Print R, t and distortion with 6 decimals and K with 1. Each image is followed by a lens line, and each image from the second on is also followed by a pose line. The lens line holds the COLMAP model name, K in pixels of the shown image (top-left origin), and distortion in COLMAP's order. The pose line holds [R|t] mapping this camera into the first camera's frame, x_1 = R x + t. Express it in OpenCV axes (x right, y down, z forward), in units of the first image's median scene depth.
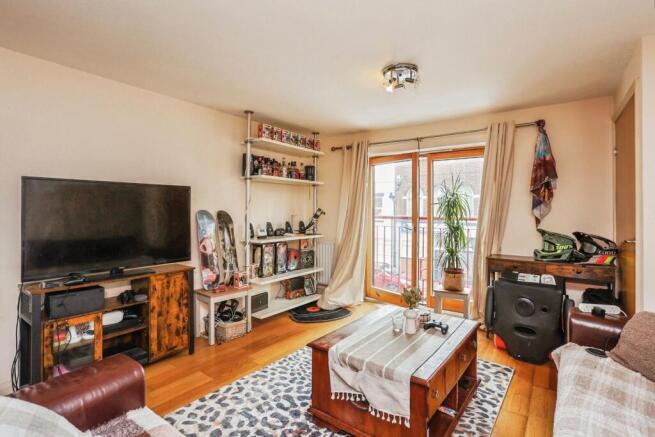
lens RADIAL K [[321.9, 0, 325.1], [0, 321.9, 205.1], [0, 0, 1]] dist [-0.028886, 0.000514]
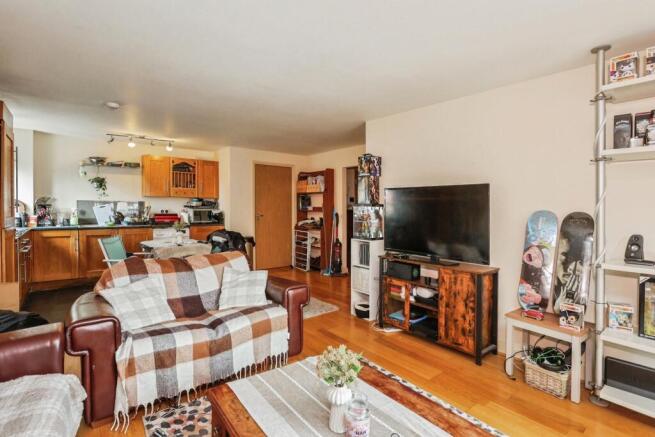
lens RADIAL K [[318.9, 0, 326.1], [0, 318.9, 216.4], [0, 0, 1]] dist [-0.022597, 0.000619]
pose [[-0.255791, 0.023176, -0.966454, 0.610247], [0.000195, 0.999714, 0.023922, 0.014162], [0.966732, 0.005931, -0.255723, 0.857112]]
